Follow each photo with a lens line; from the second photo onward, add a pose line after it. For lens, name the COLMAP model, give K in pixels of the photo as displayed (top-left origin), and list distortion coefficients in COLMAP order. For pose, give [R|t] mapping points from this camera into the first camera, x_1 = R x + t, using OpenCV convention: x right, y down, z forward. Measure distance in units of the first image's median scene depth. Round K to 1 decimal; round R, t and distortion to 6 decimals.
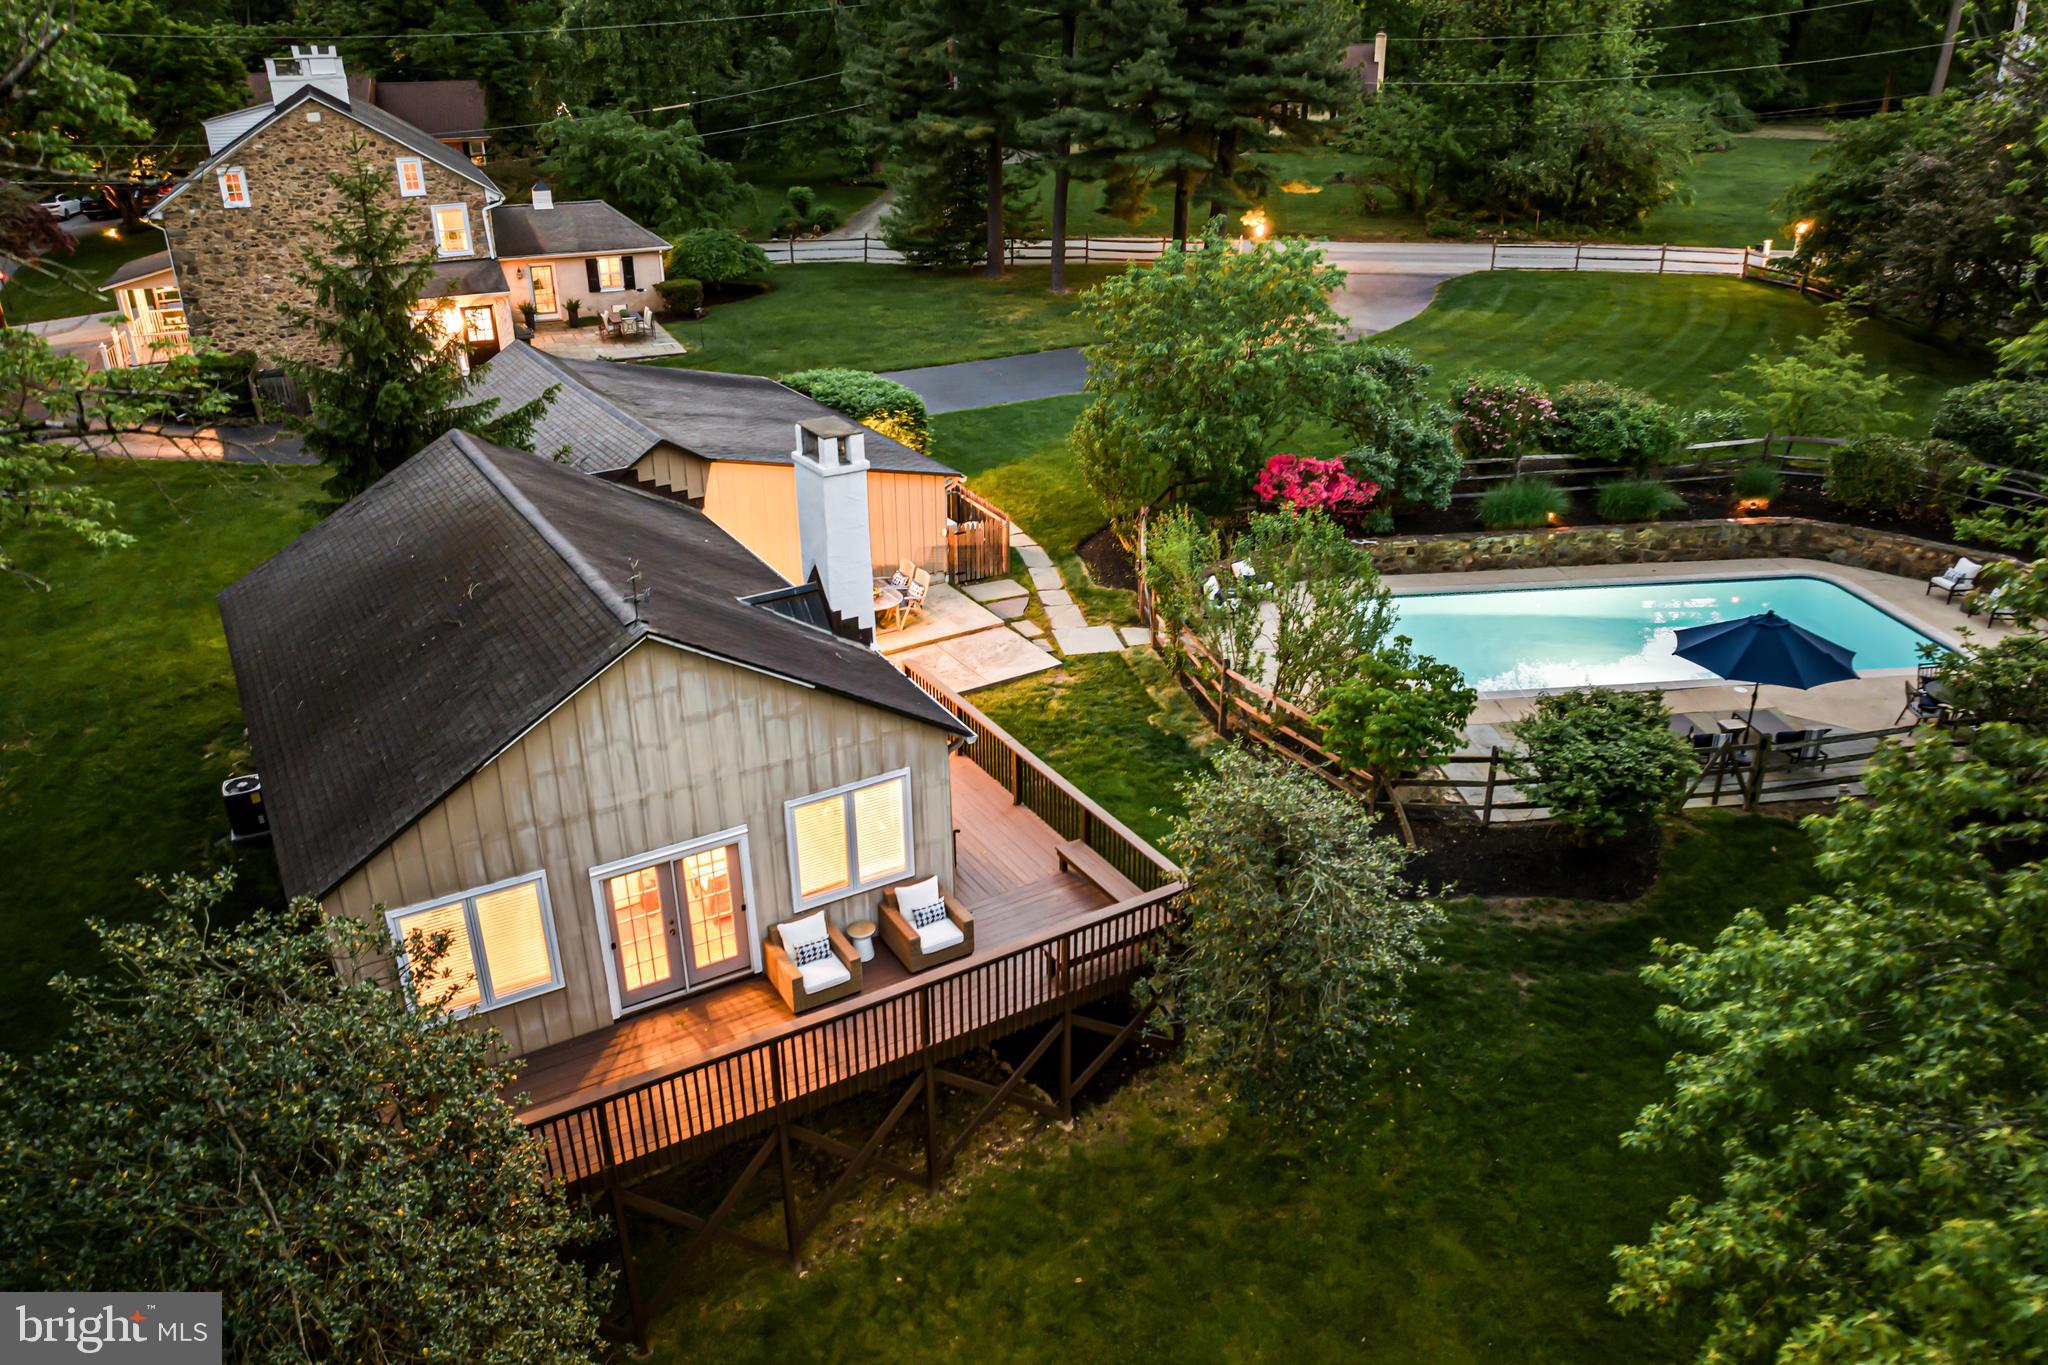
lens RADIAL K [[1434.8, 0, 1030.8], [0, 1434.8, 688.5], [0, 0, 1]] dist [-0.025869, -0.020232]
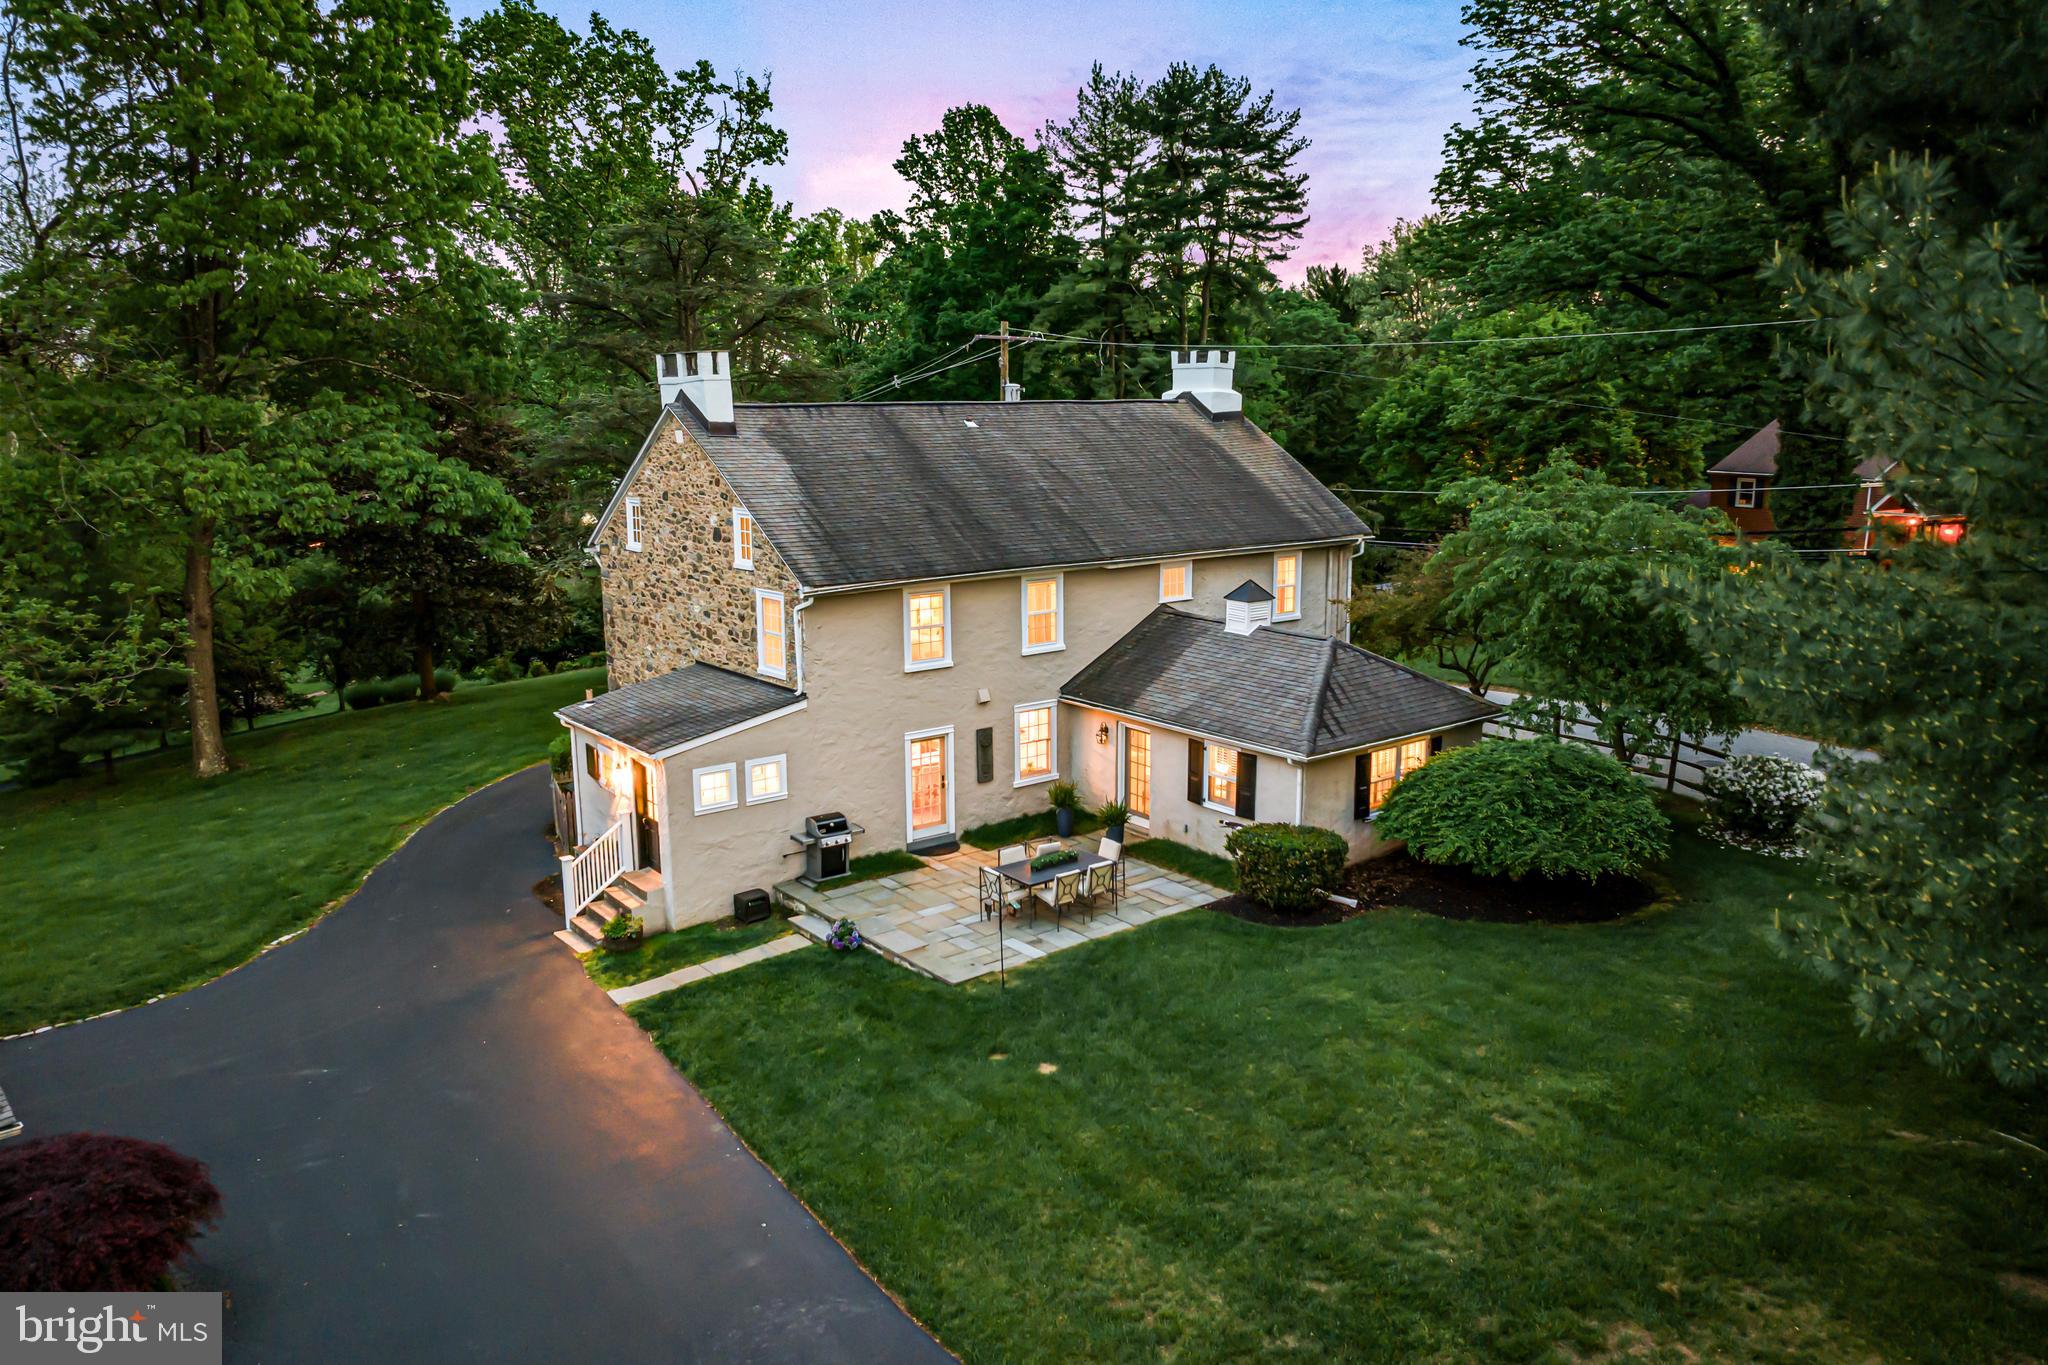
lens RADIAL K [[1434.8, 0, 1037.5], [0, 1434.8, 691.6], [0, 0, 1]] dist [-0.025869, -0.020232]
pose [[0.249760, 0.192131, -0.949055, 0.274216], [-0.403850, 0.911473, 0.078243, -0.601574], [0.880071, 0.363734, 0.305242, 1.429774]]
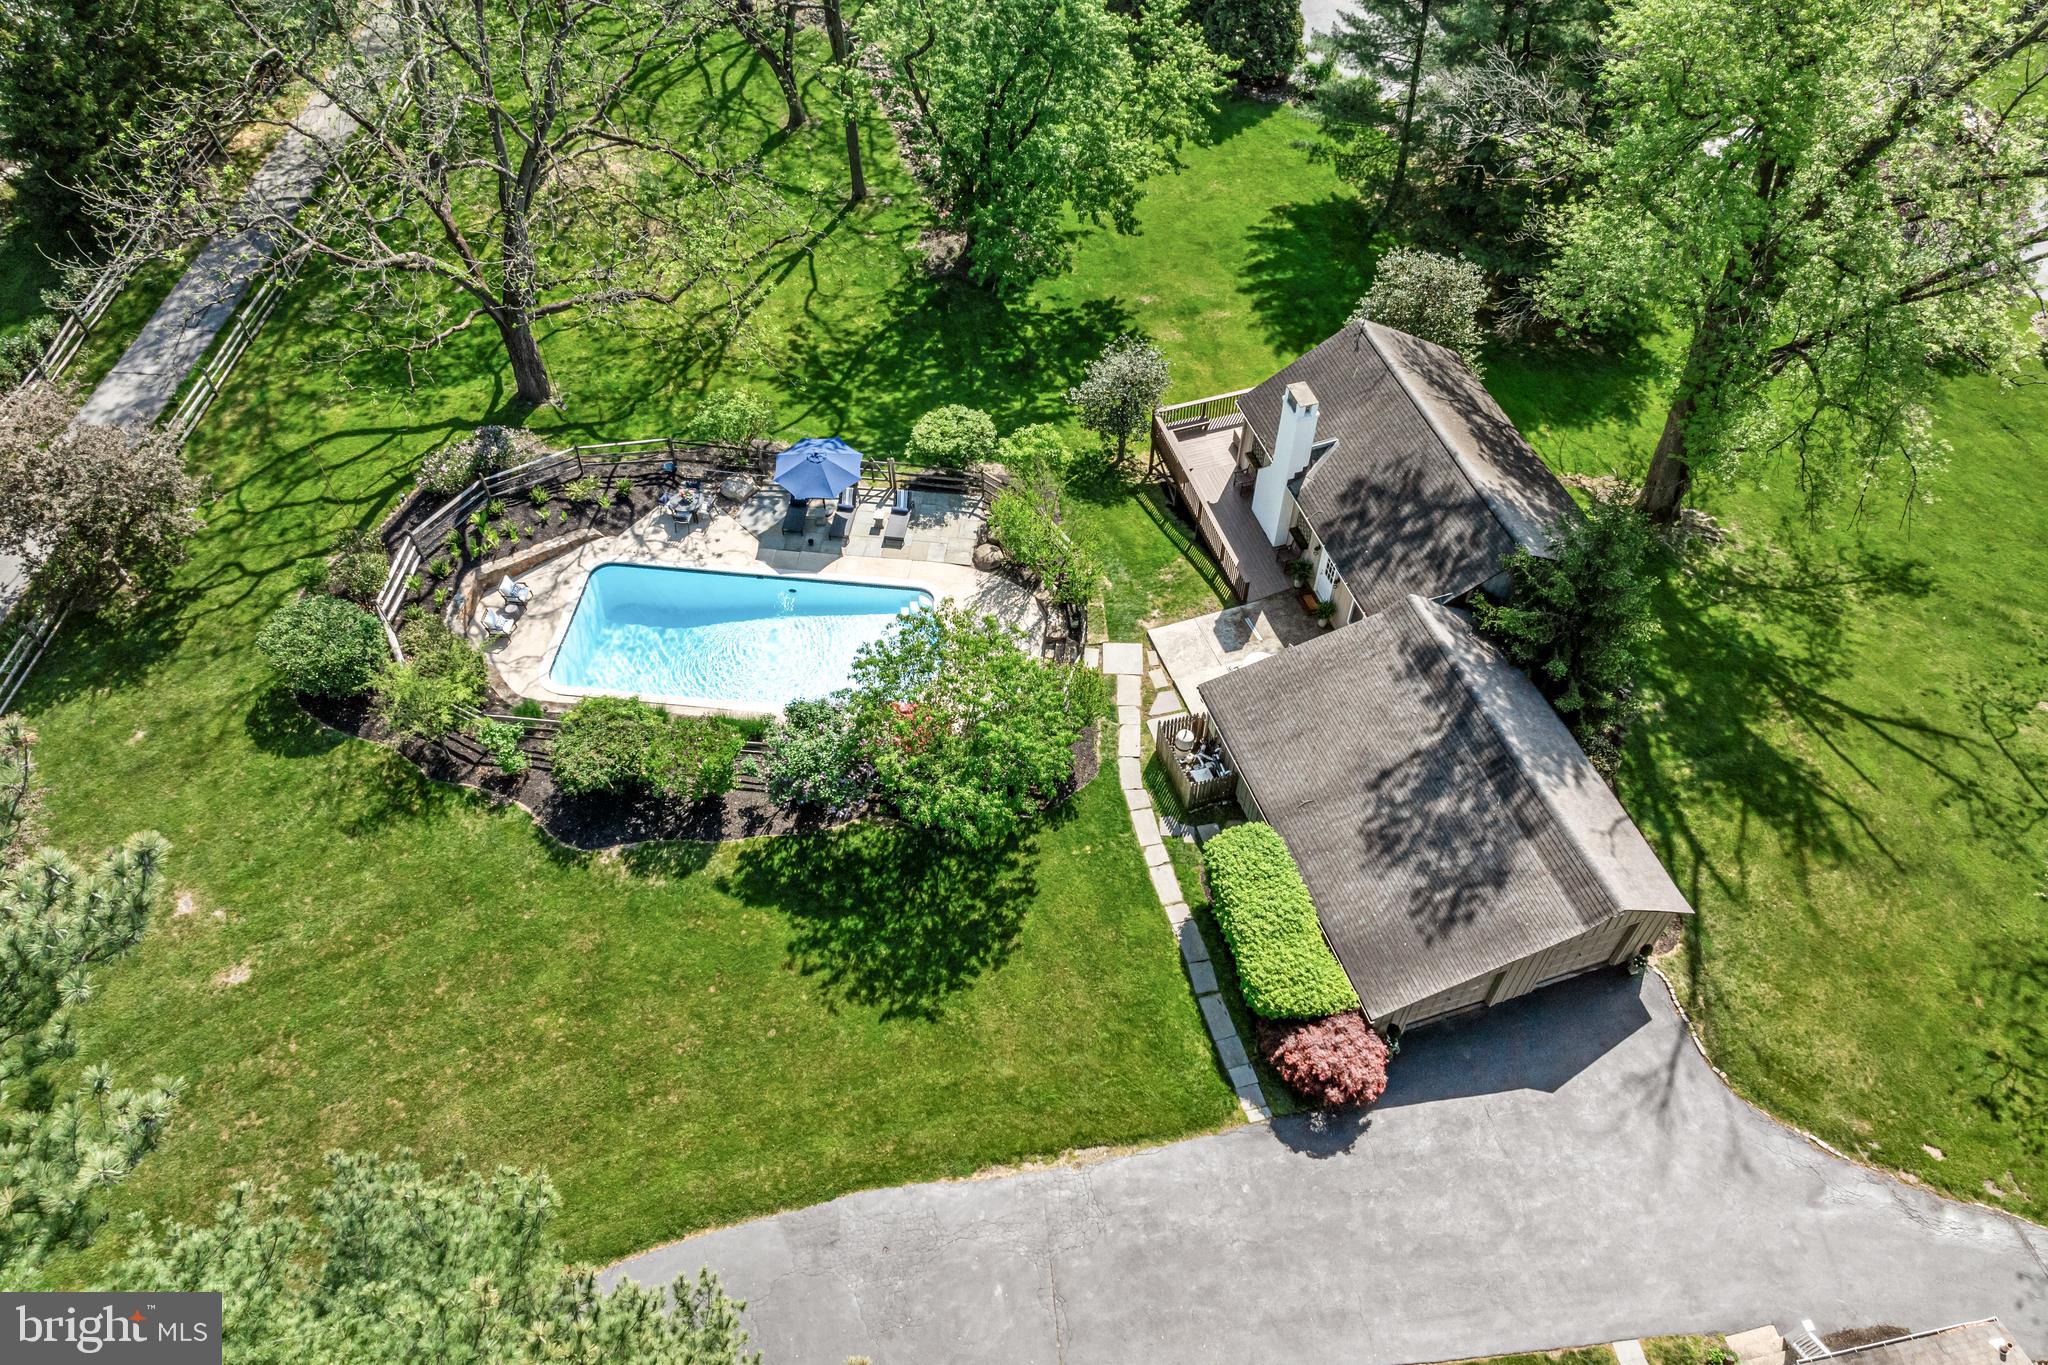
lens RADIAL K [[1434.8, 0, 1026.7], [0, 1434.8, 684.3], [0, 0, 1]] dist [-0.025869, -0.020232]
pose [[-0.971971, -0.173597, 0.158544, -0.106356], [0.111355, 0.253986, 0.960776, -1.503643], [-0.207056, 0.951502, -0.227536, 1.384071]]
